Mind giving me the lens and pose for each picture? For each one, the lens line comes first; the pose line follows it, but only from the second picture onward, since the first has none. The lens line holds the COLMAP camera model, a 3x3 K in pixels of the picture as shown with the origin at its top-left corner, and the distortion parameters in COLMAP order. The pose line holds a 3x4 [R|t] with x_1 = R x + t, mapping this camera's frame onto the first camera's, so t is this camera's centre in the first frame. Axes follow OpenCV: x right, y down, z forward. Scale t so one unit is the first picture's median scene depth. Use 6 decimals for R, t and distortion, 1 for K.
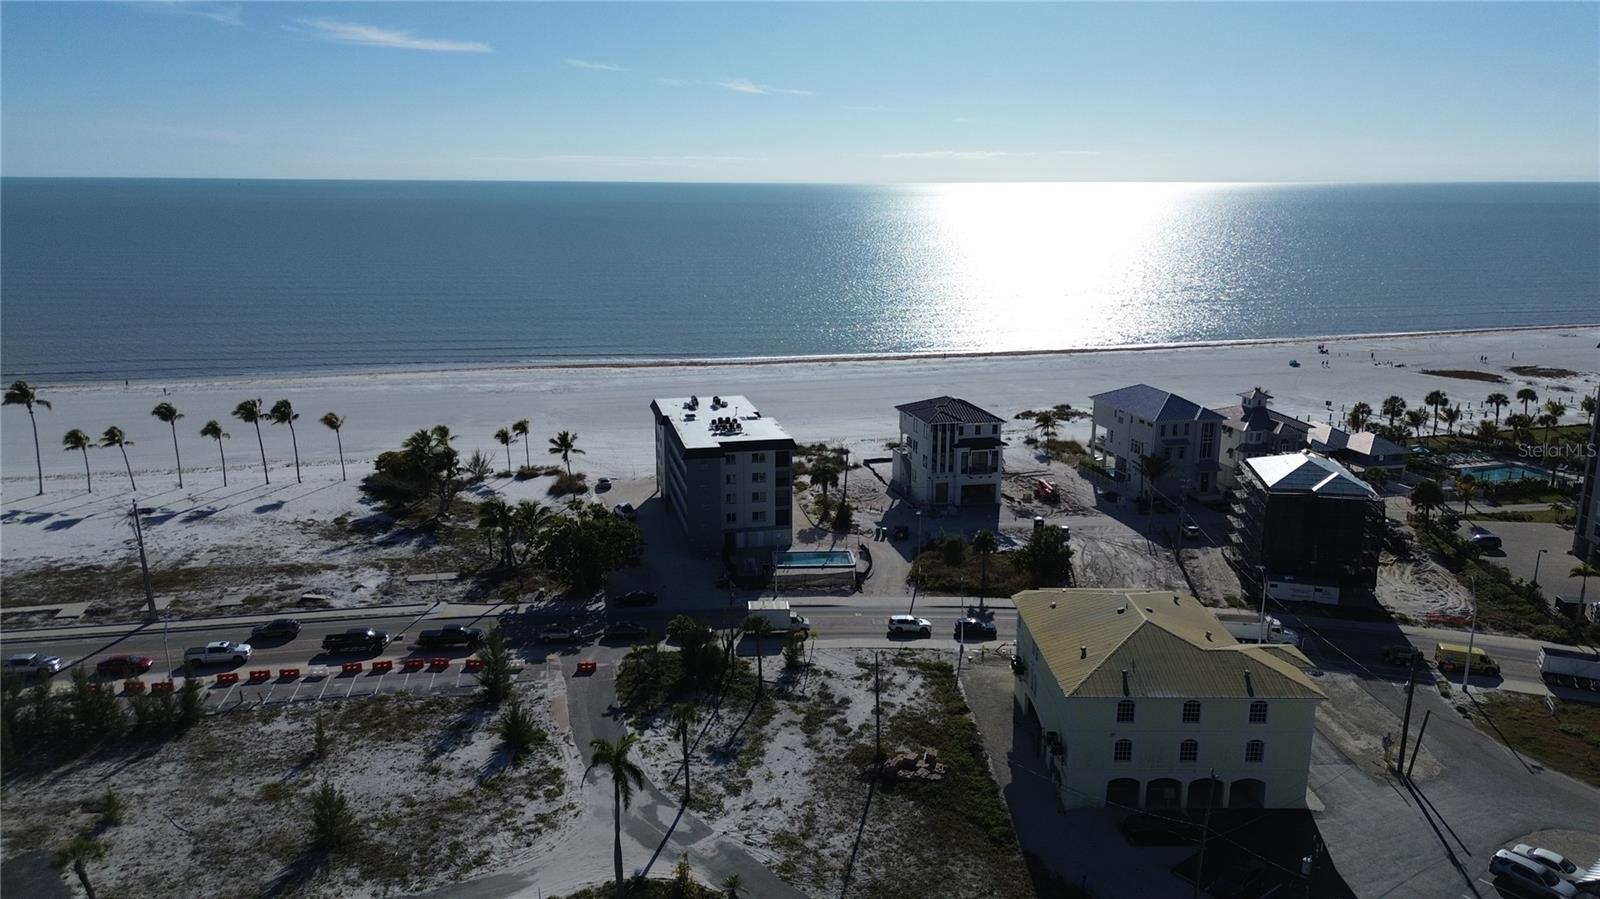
lens RADIAL K [[1124.7, 0, 800.0], [0, 1124.7, 449.5], [0, 0, 1]] dist [0.141111, -0.310837]
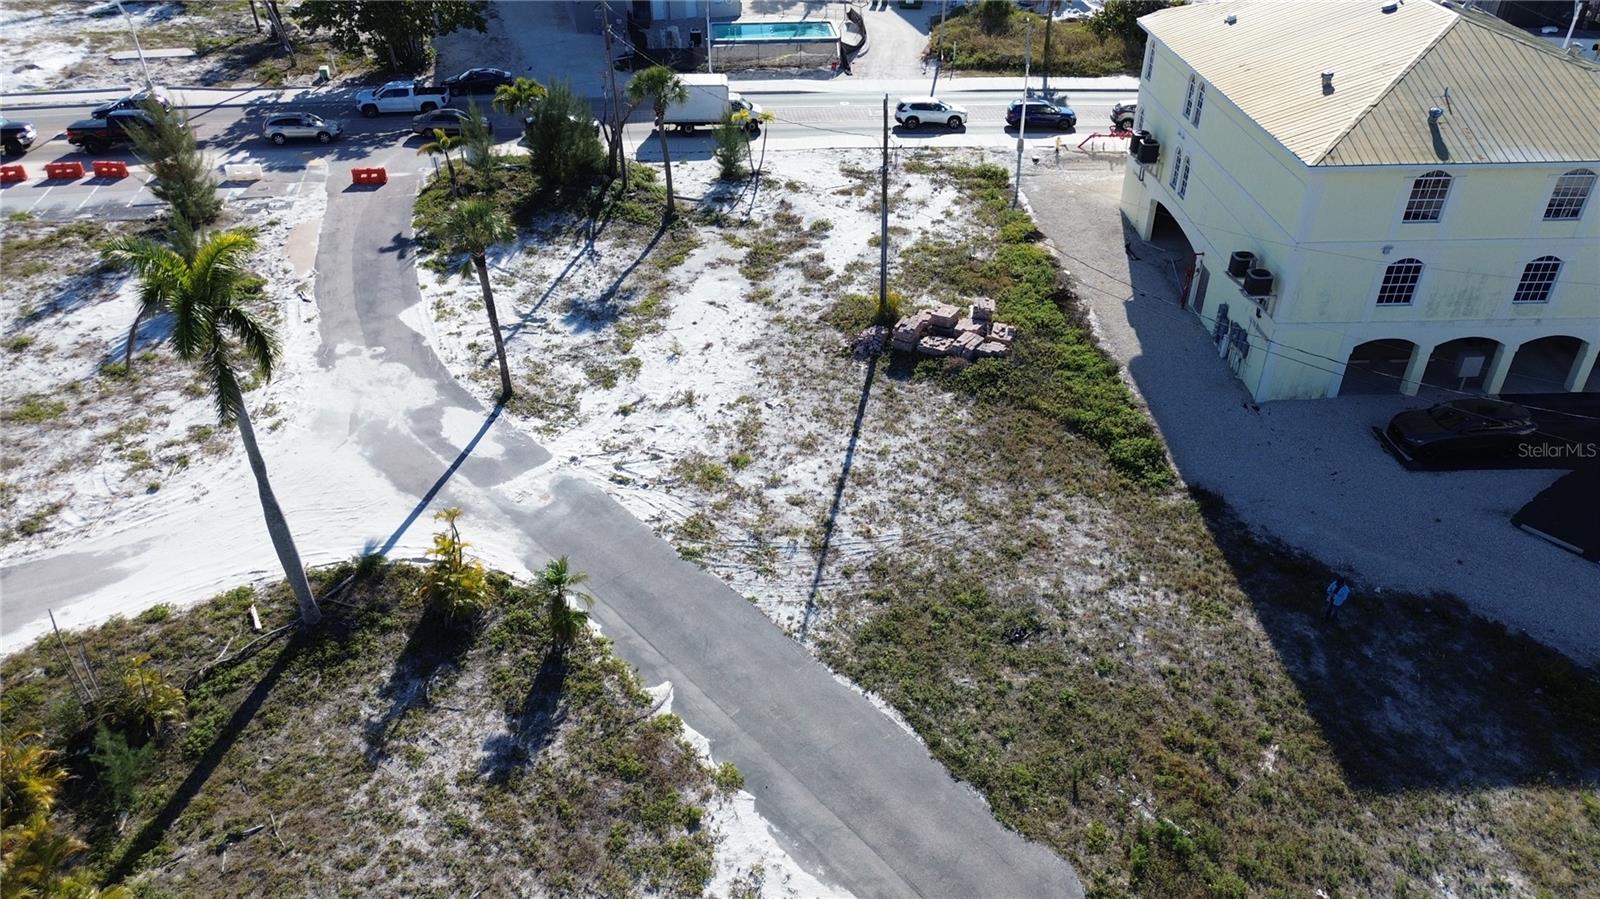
lens RADIAL K [[1131.5, 0, 800.0], [0, 1131.5, 449.5], [0, 0, 1]] dist [0.090100, -0.101481]
pose [[0.999803, -0.014843, 0.013174, 0.020484], [0.009432, 0.939436, 0.342595, 0.135316], [-0.017461, -0.342403, 0.939391, 0.440340]]
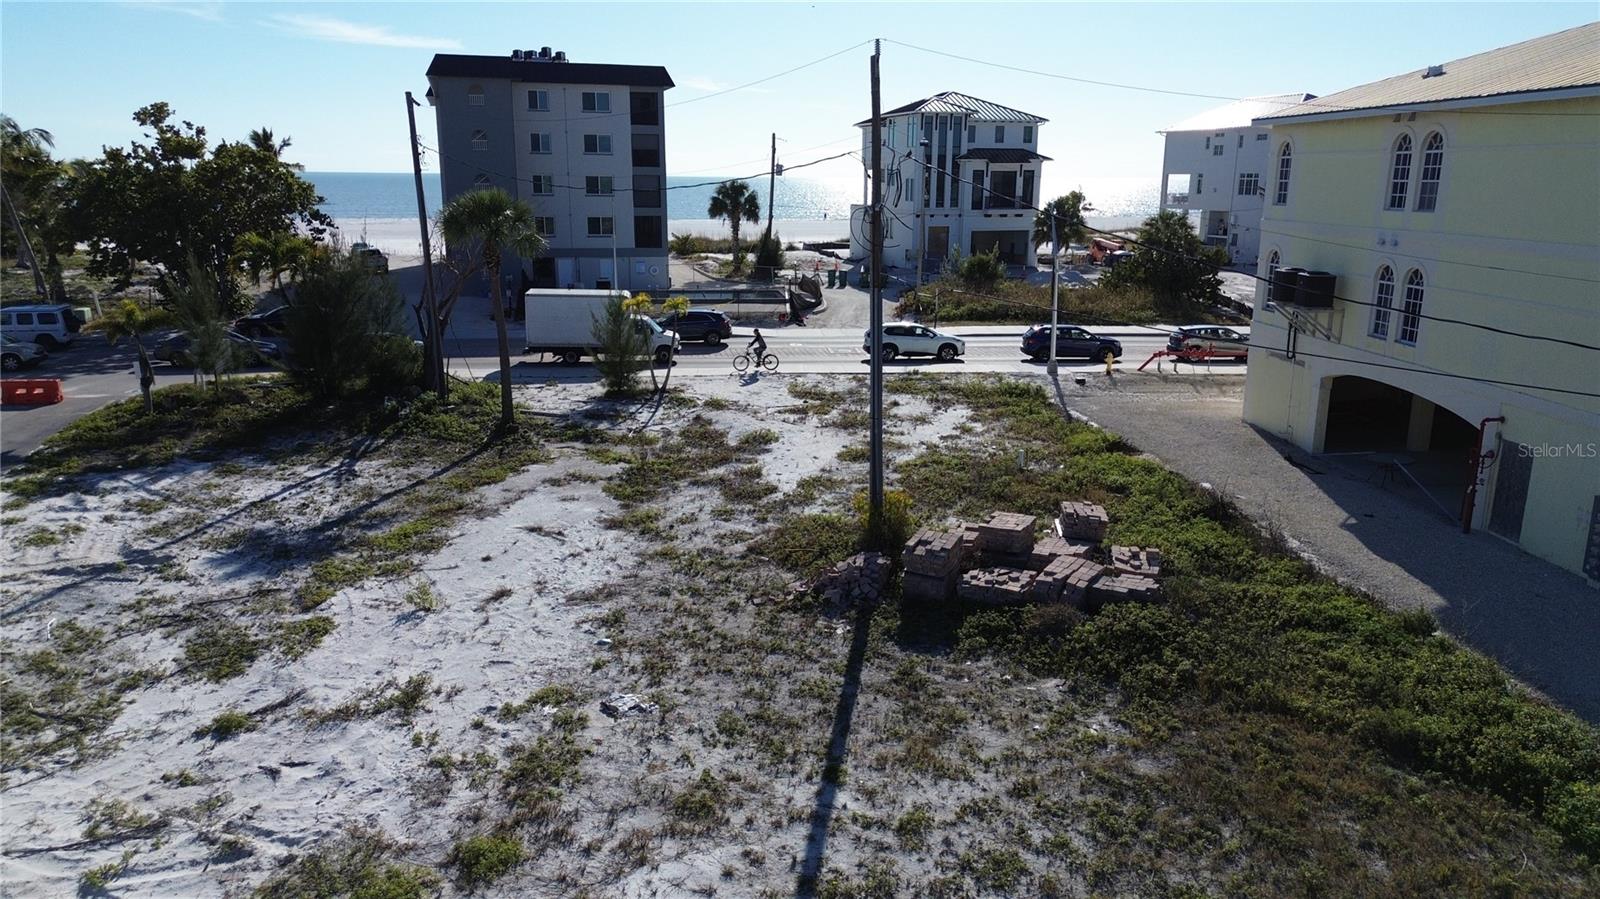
lens RADIAL K [[1133.1, 0, 800.0], [0, 1133.1, 449.5], [0, 0, 1]] dist [0.058493, -0.050062]
pose [[0.998409, -0.010812, 0.055347, 0.034234], [0.010552, 0.999932, 0.004975, 0.227219], [-0.055397, -0.004383, 0.998455, 0.677951]]
